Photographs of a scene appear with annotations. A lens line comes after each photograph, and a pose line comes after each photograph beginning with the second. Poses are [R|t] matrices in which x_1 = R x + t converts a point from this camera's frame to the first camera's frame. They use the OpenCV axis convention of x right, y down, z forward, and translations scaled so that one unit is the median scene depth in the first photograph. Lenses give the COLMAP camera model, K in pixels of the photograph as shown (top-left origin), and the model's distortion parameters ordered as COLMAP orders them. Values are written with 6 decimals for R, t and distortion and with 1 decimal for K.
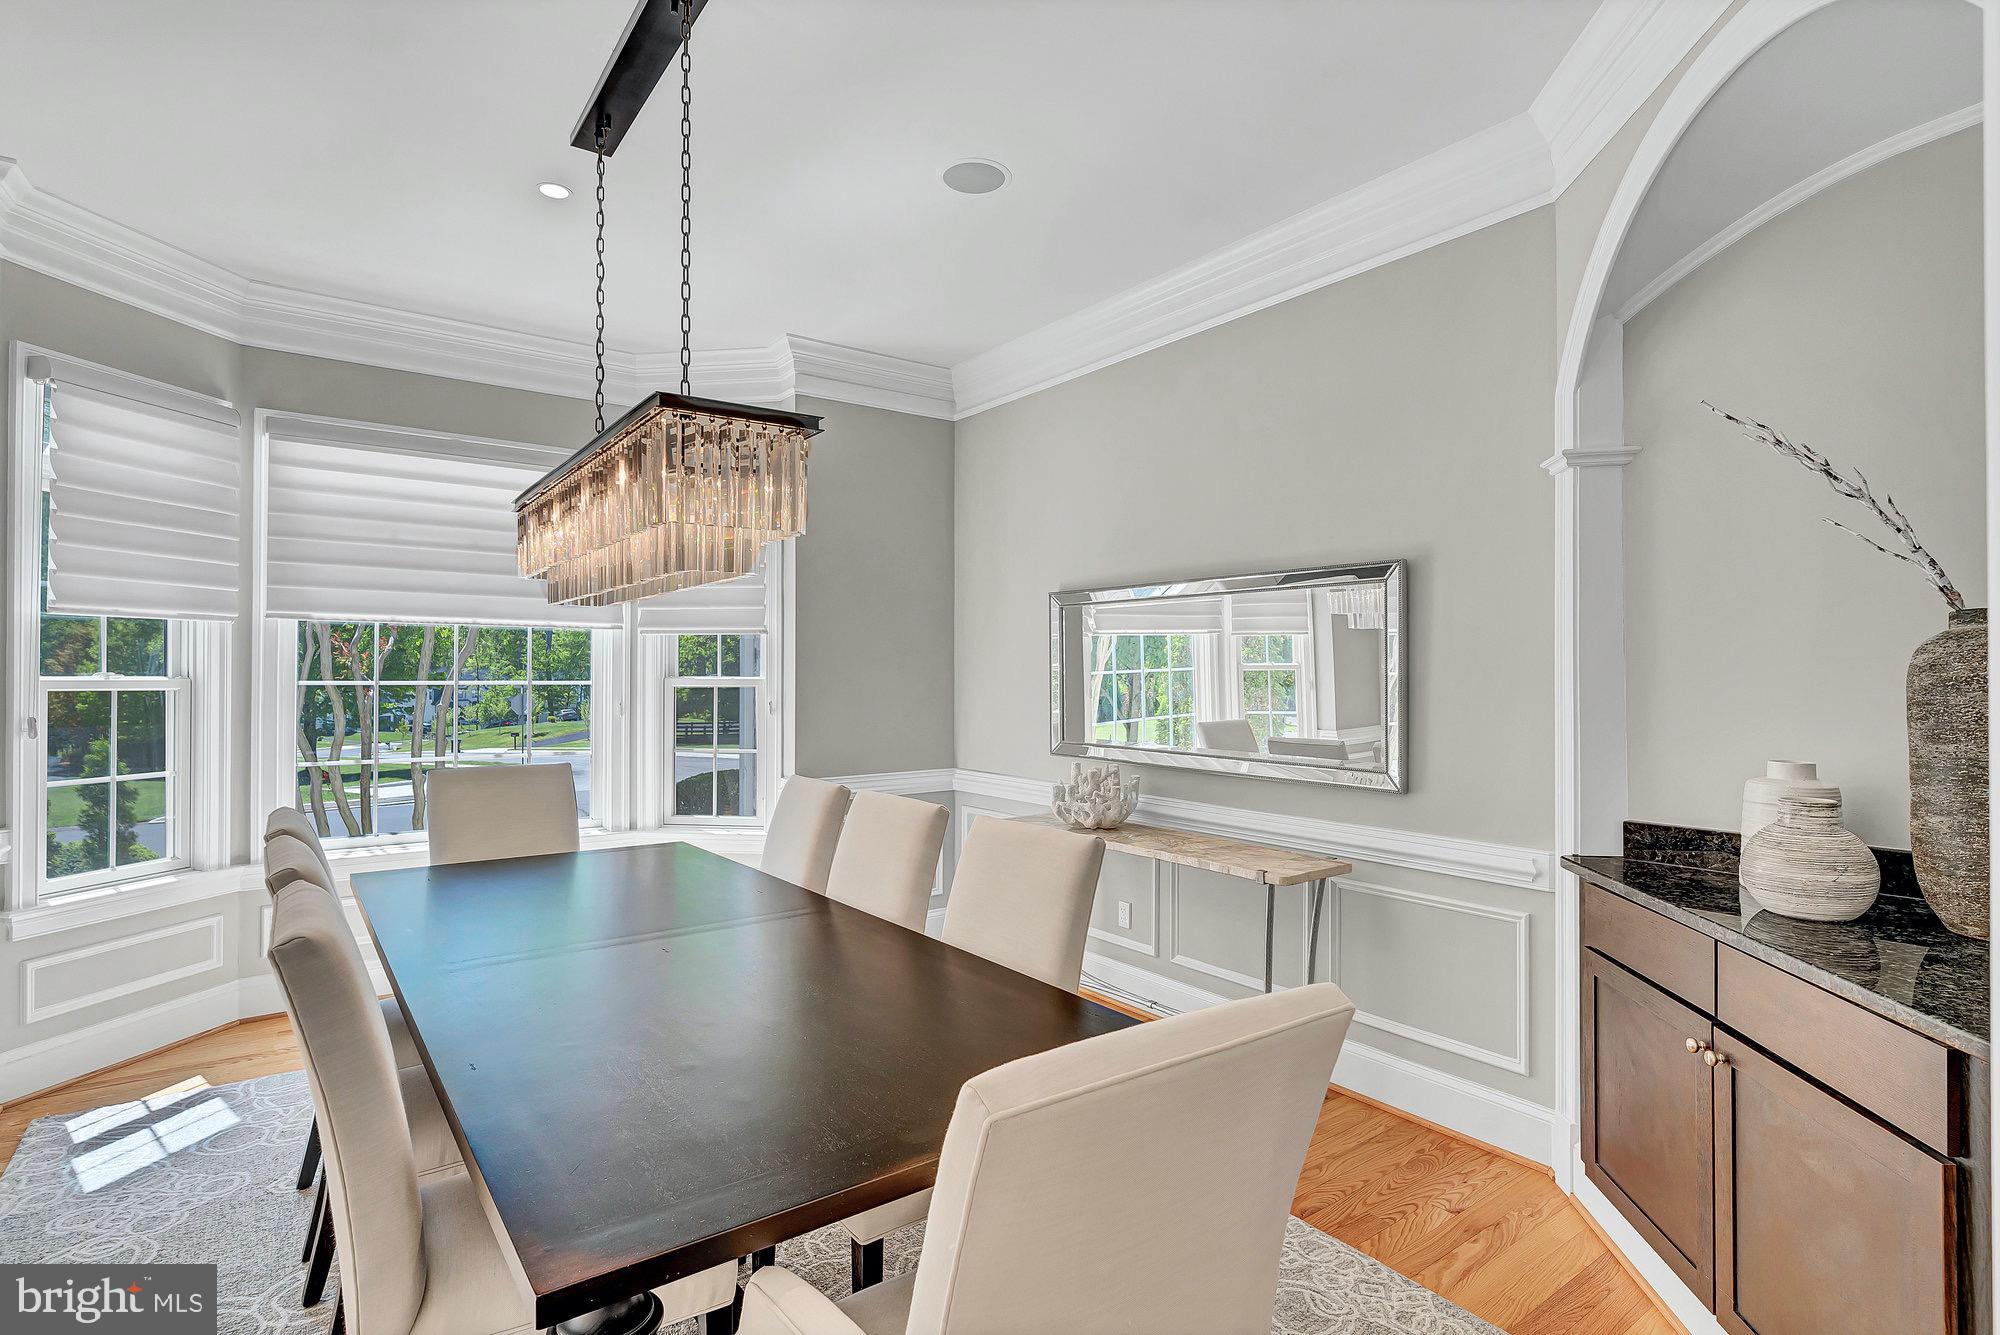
lens RADIAL K [[984.9, 0, 1000.0], [0, 984.9, 667.5], [0, 0, 1]] dist [0.001274, 0.000348]
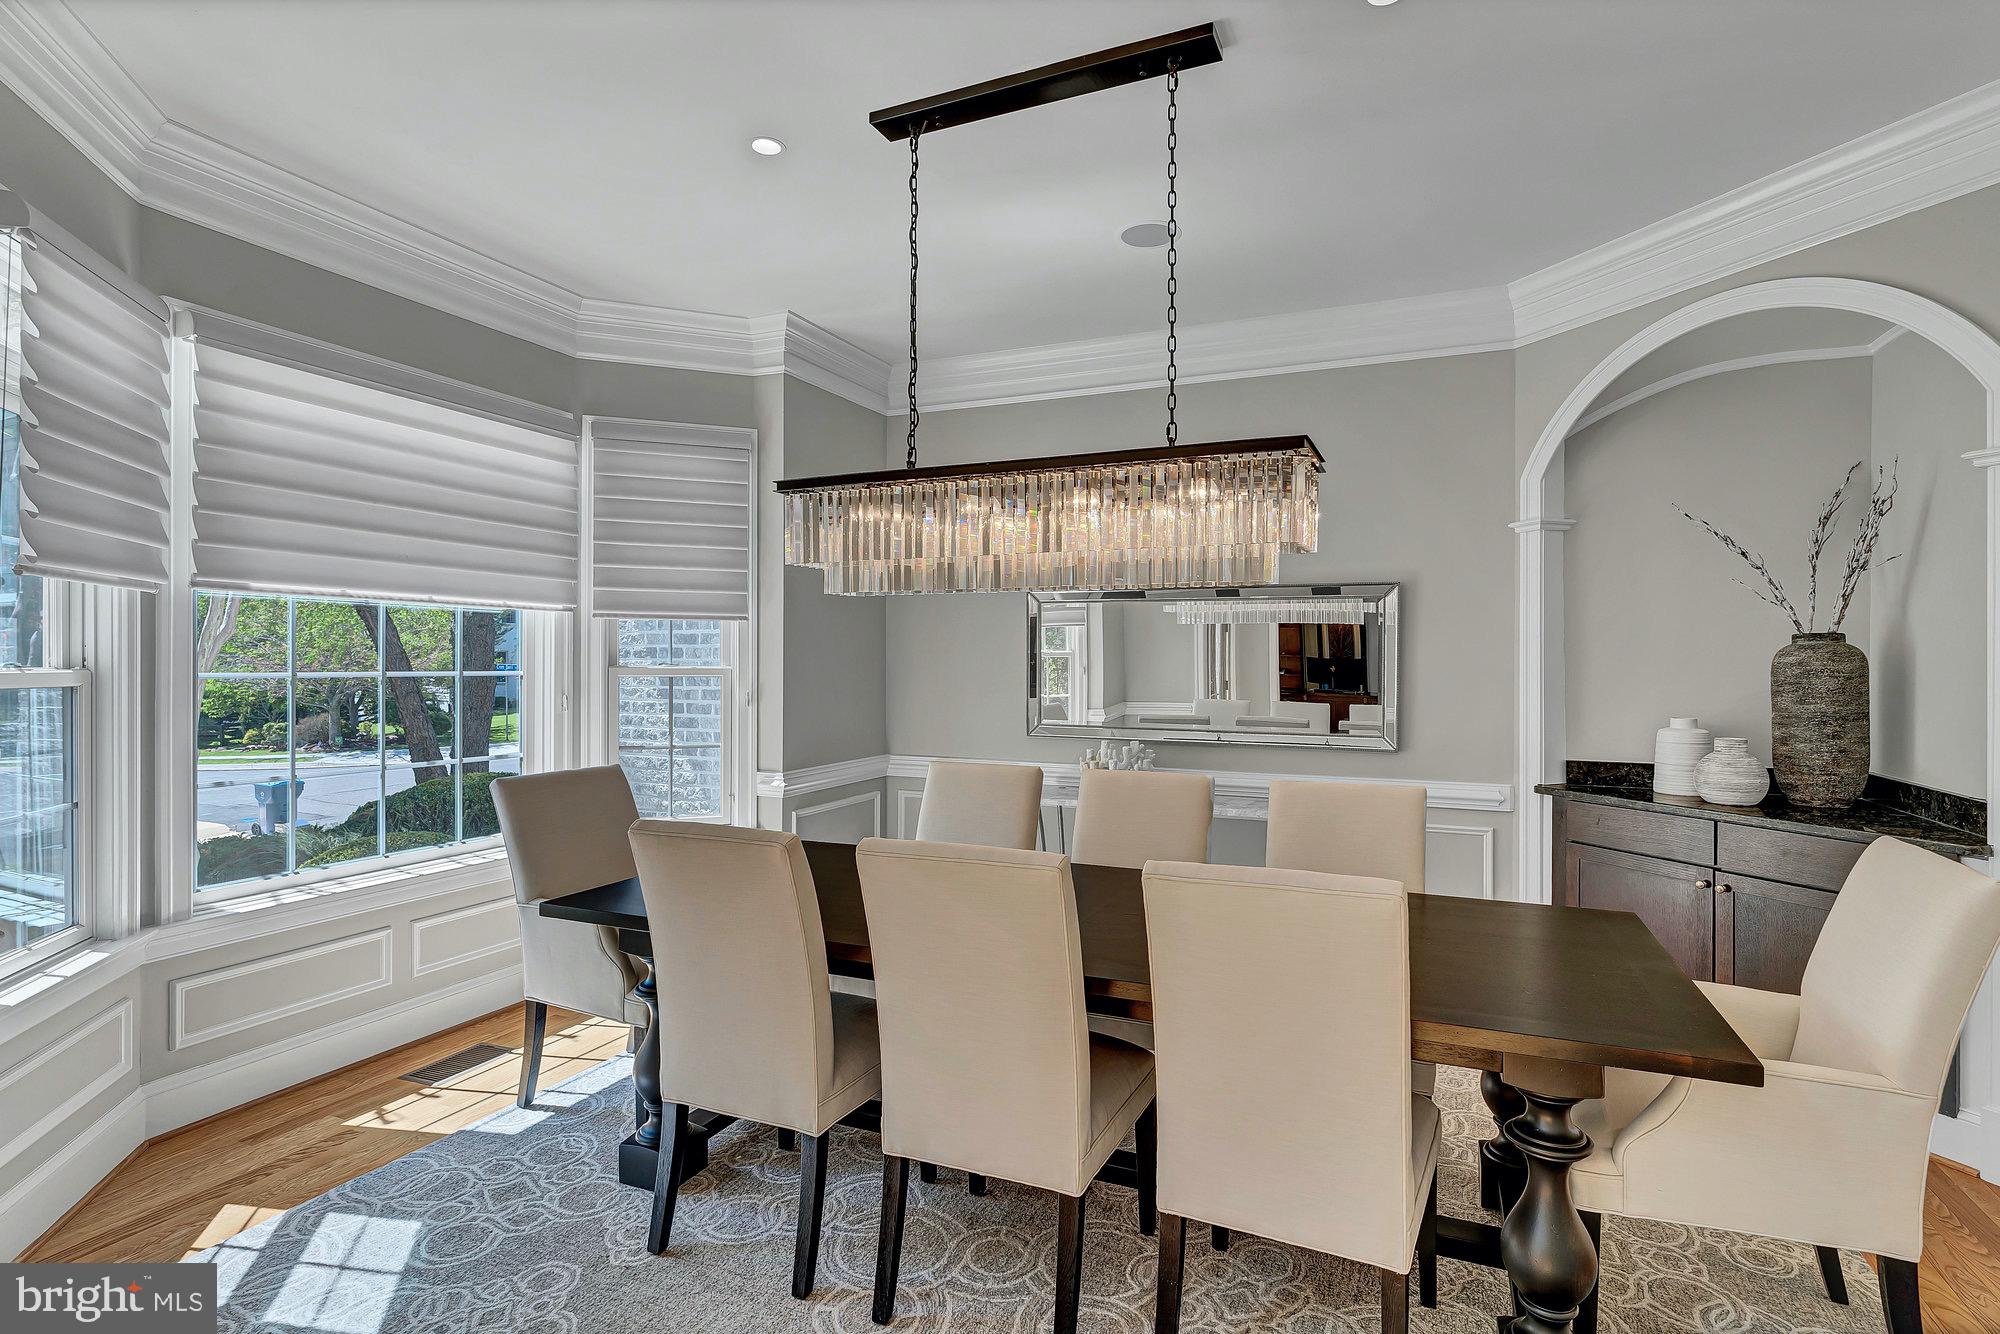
lens RADIAL K [[993.5, 0, 996.5], [0, 993.5, 657.6], [0, 0, 1]] dist [0.001244, 0.000396]
pose [[0.866825, 0.003712, 0.498598, -0.753611], [-0.006476, 0.999972, 0.003815, -0.005504], [-0.498570, -0.006535, 0.866825, 0.072704]]
